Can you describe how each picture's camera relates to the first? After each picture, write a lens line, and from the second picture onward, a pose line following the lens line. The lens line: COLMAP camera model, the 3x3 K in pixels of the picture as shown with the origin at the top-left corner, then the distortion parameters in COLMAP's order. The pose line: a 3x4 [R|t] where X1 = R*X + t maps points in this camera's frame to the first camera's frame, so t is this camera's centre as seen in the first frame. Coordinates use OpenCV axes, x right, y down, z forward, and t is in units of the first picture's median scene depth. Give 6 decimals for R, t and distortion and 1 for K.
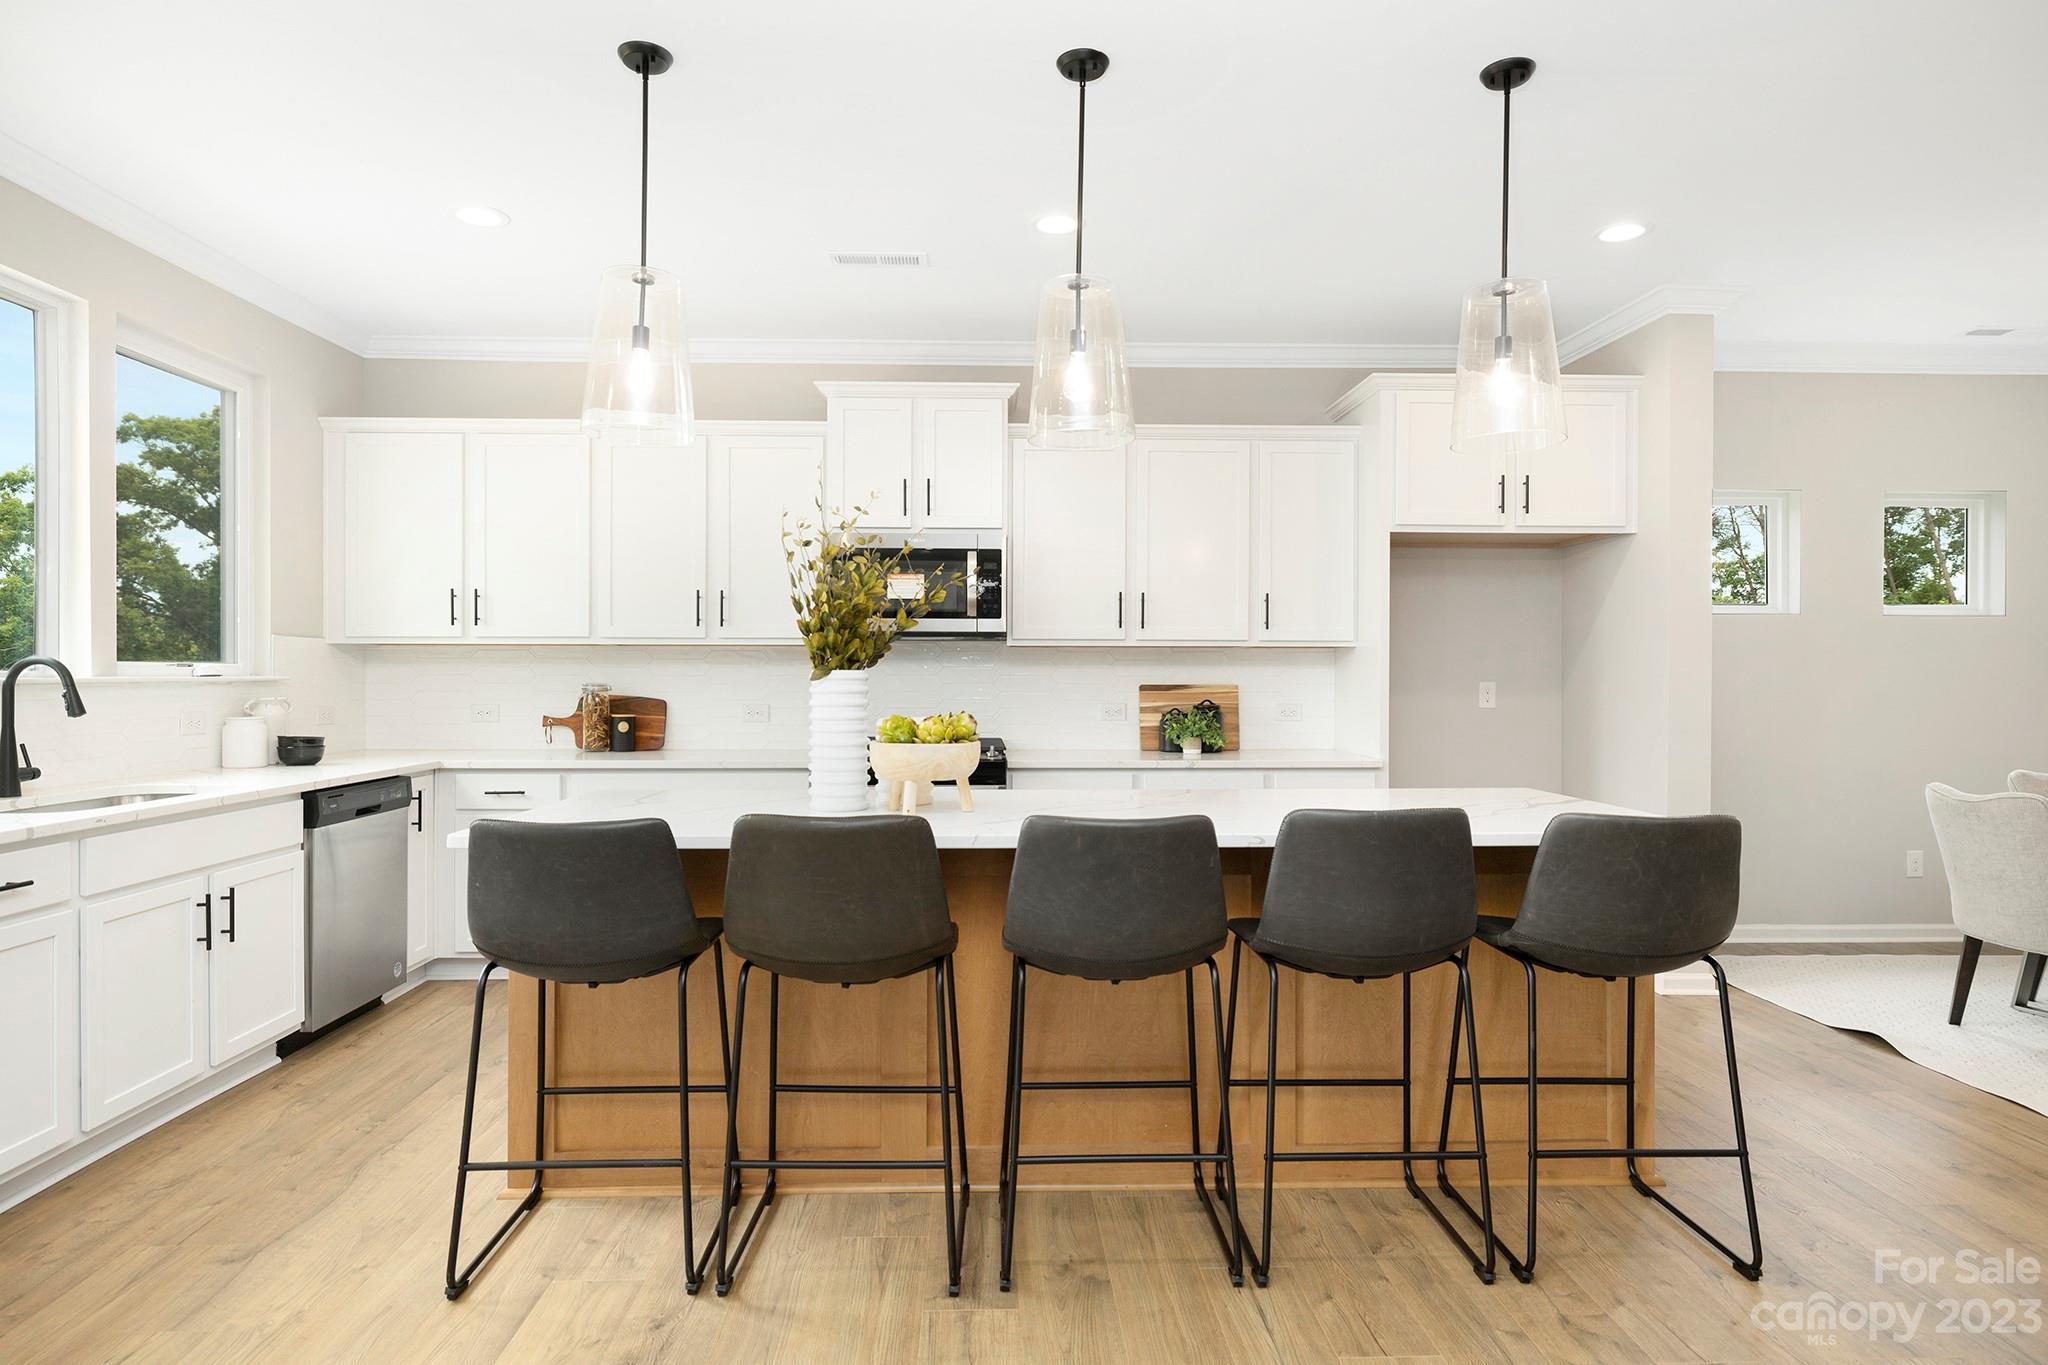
lens RADIAL K [[1134.0, 0, 1016.5], [0, 1134.0, 678.2], [0, 0, 1]] dist [-0.004747, -0.000769]
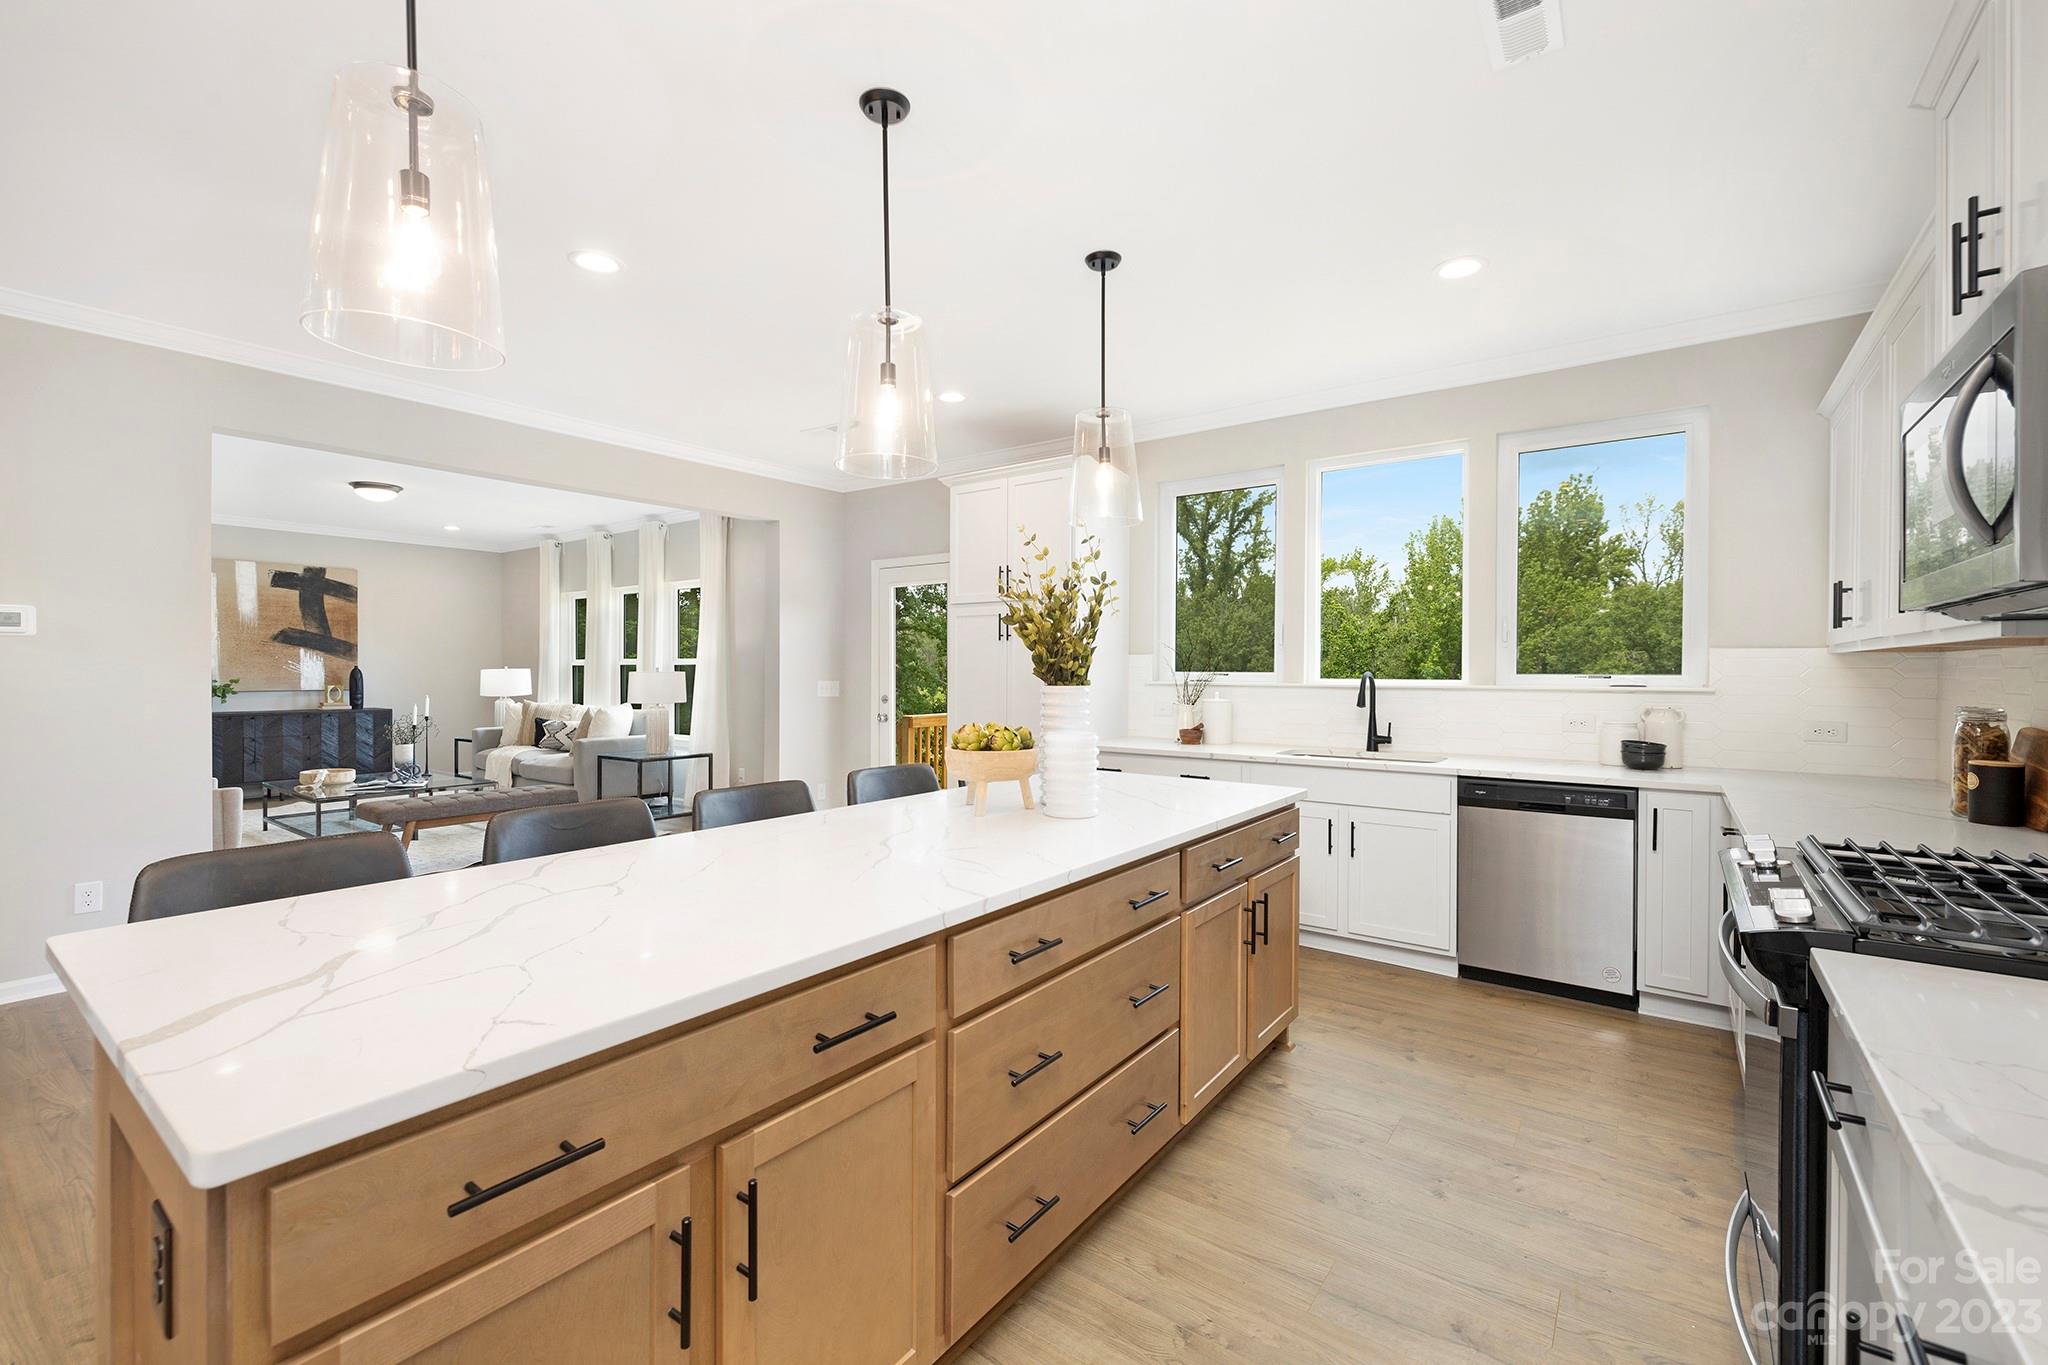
lens RADIAL K [[876.4, 0, 1016.6], [0, 876.4, 678.8], [0, 0, 1]] dist [0.003929, 0.000141]
pose [[-0.623645, 0.006326, -0.781682, 0.356758], [-0.005346, 0.999909, 0.012357, -0.015431], [0.781689, 0.011886, -0.623555, 0.935086]]
